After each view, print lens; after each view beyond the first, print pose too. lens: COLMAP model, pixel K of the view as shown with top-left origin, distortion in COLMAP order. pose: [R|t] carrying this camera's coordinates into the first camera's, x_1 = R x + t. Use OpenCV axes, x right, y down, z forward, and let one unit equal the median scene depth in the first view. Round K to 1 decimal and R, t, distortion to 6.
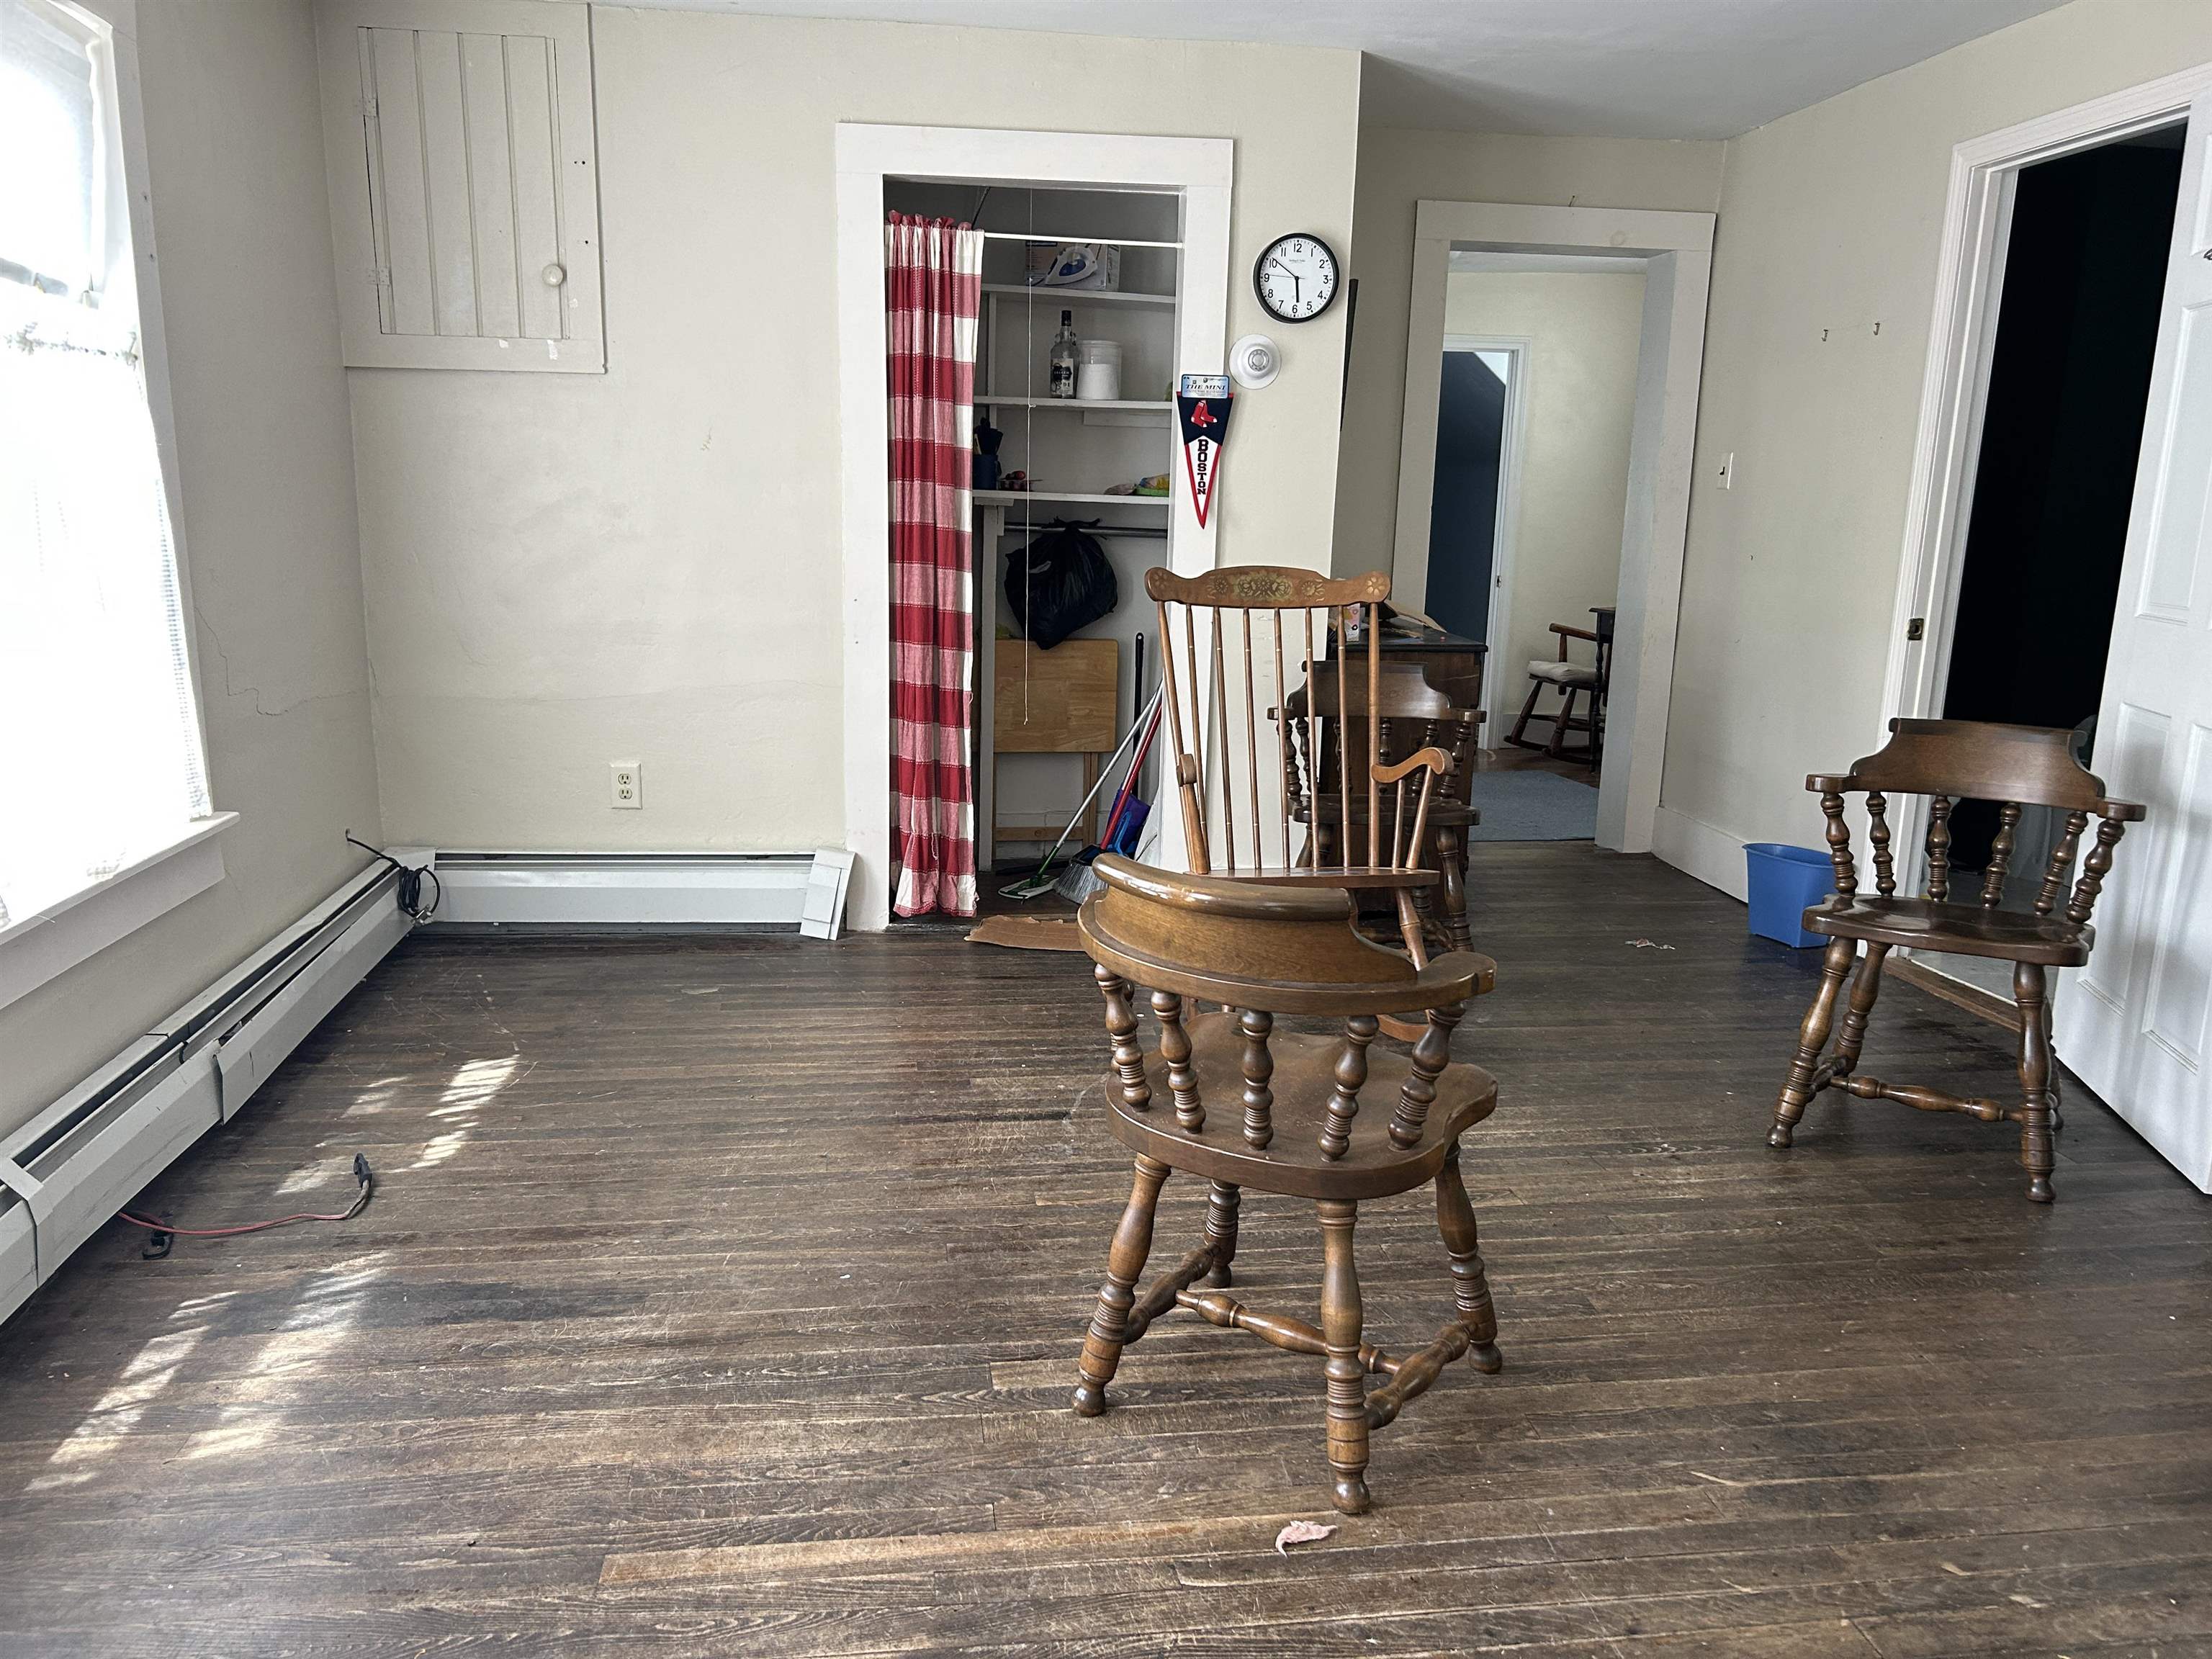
lens RADIAL K [[1658.9, 0, 1112.9], [0, 1658.9, 842.7], [0, 0, 1]] dist [0.056077, -0.058518]
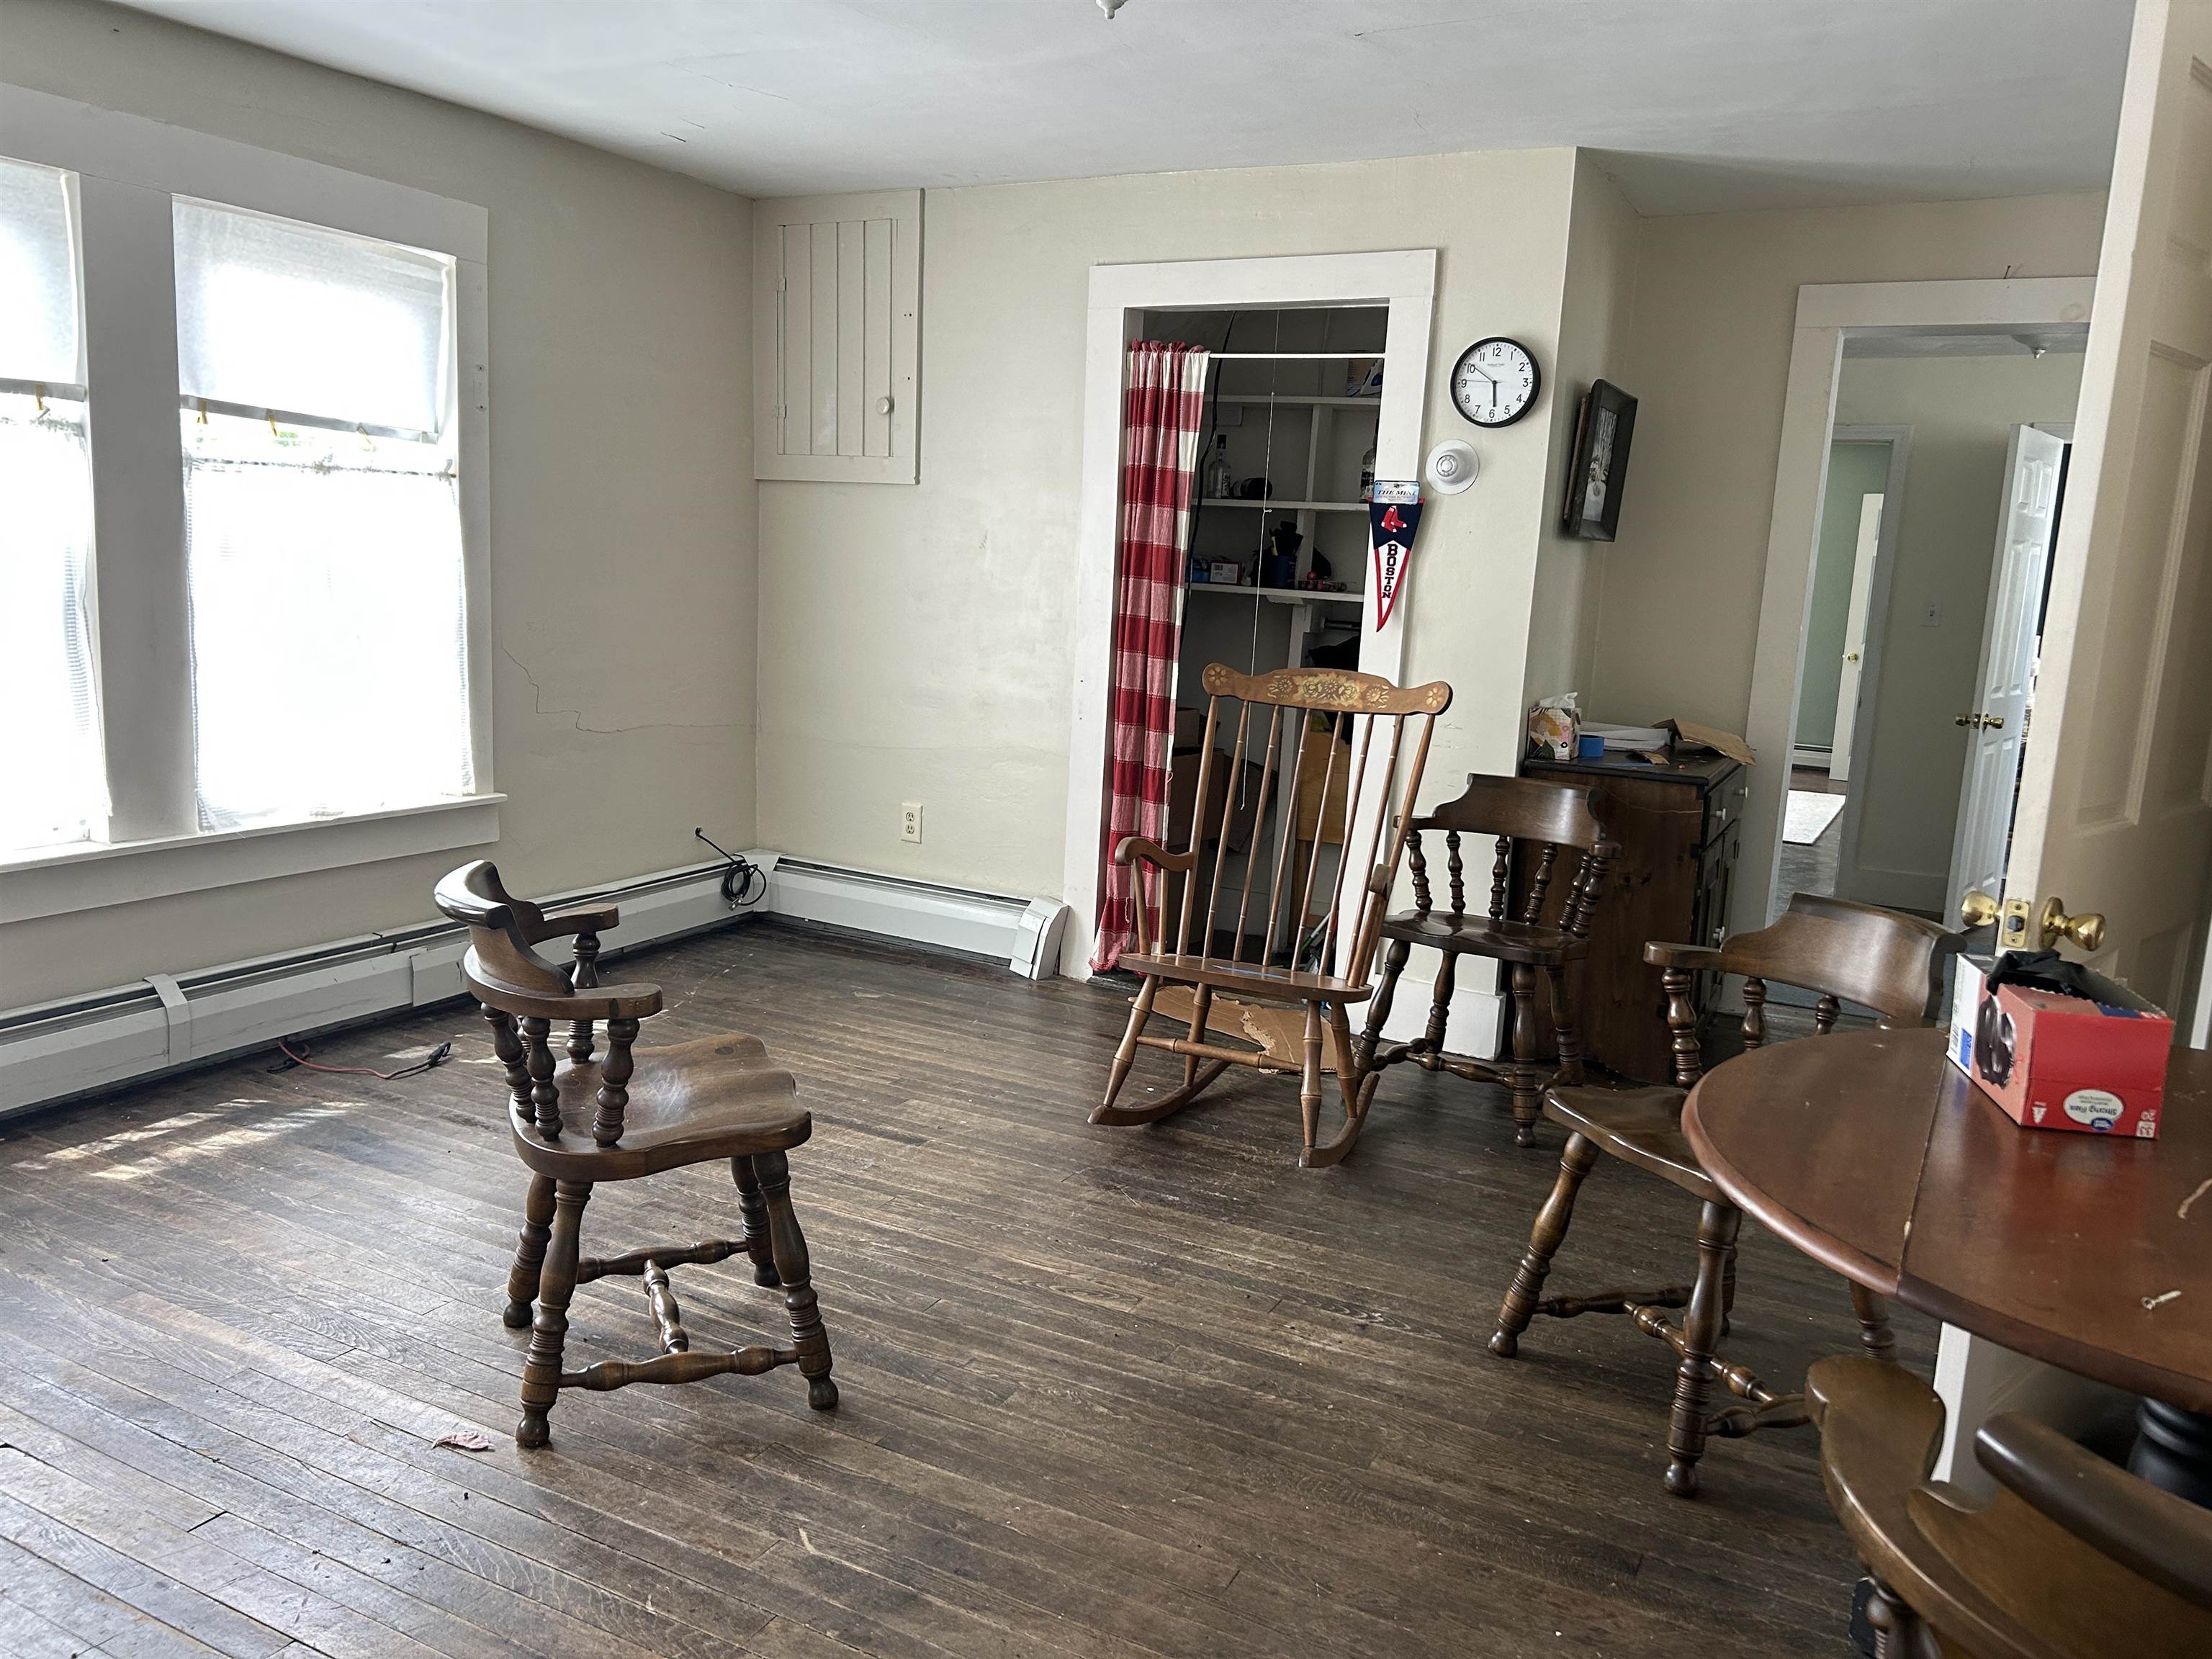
lens RADIAL K [[1658.9, 0, 1111.2], [0, 1658.9, 824.3], [0, 0, 1]] dist [0.056077, -0.058518]
pose [[0.813968, 0.112816, -0.569849, 0.519149], [-0.150712, 0.988383, -0.019600, -0.032260], [0.561018, 0.101837, 0.821516, 0.105703]]
